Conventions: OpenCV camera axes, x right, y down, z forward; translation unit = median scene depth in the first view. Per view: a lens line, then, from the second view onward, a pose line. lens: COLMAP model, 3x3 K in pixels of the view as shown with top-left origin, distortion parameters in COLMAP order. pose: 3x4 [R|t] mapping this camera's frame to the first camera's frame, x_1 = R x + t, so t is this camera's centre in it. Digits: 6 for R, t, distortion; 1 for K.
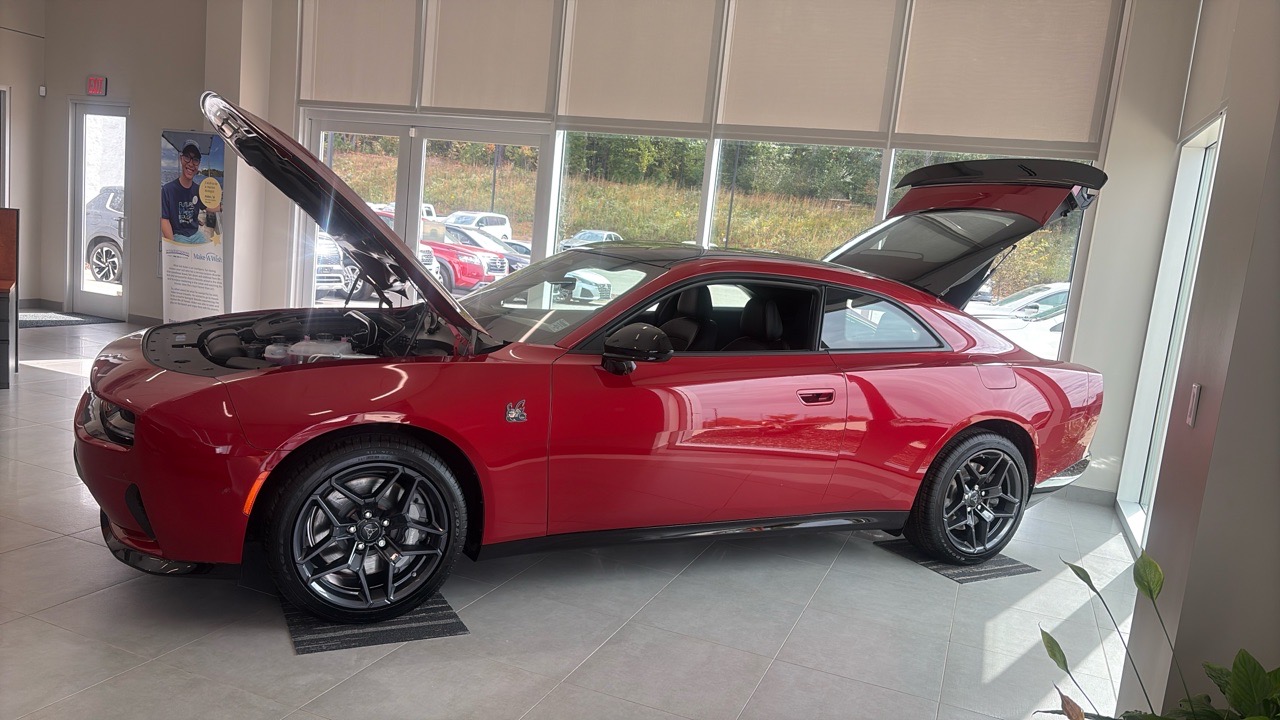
lens RADIAL K [[939.8, 0, 640.0], [0, 939.8, 360.0], [0, 0, 1]] dist [0.047072, -0.090262]
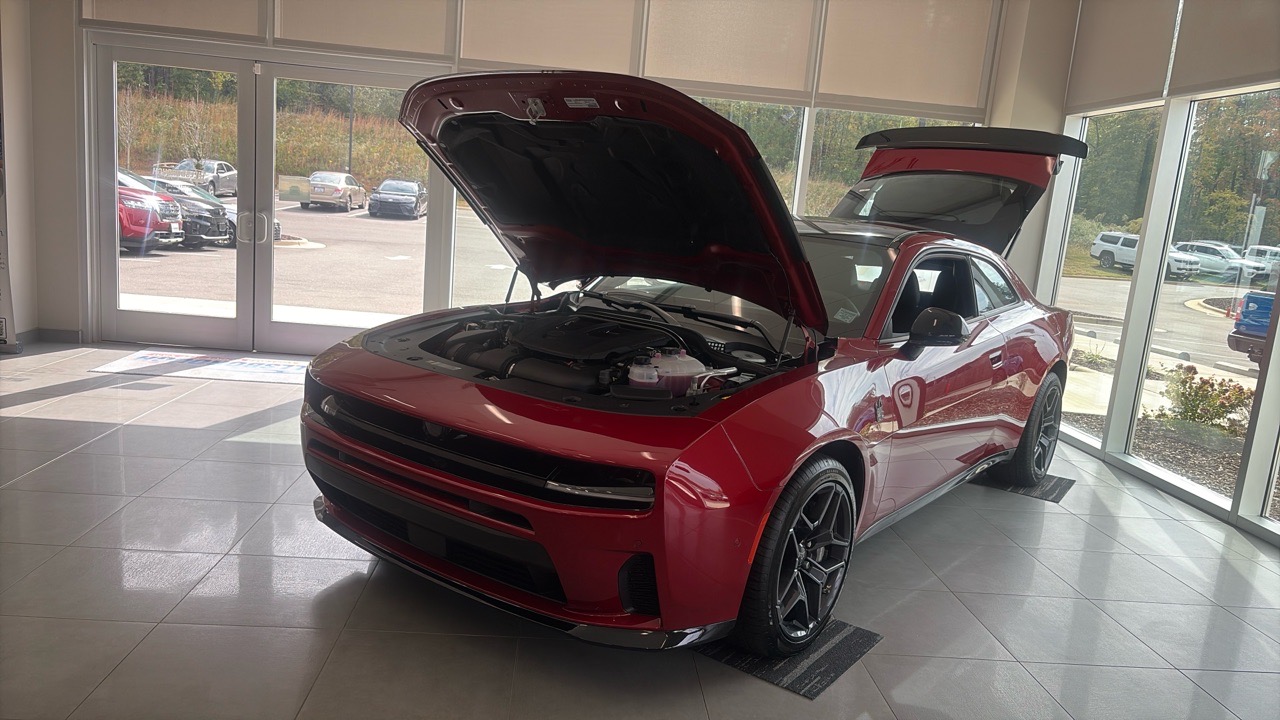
lens RADIAL K [[937.5, 0, 640.0], [0, 937.5, 360.0], [0, 0, 1]] dist [0.047151, -0.051612]
pose [[0.898963, -0.098321, 0.426848, -0.388108], [0.063495, 0.993440, 0.095107, -0.054015], [-0.433399, -0.058395, 0.899308, 0.111858]]
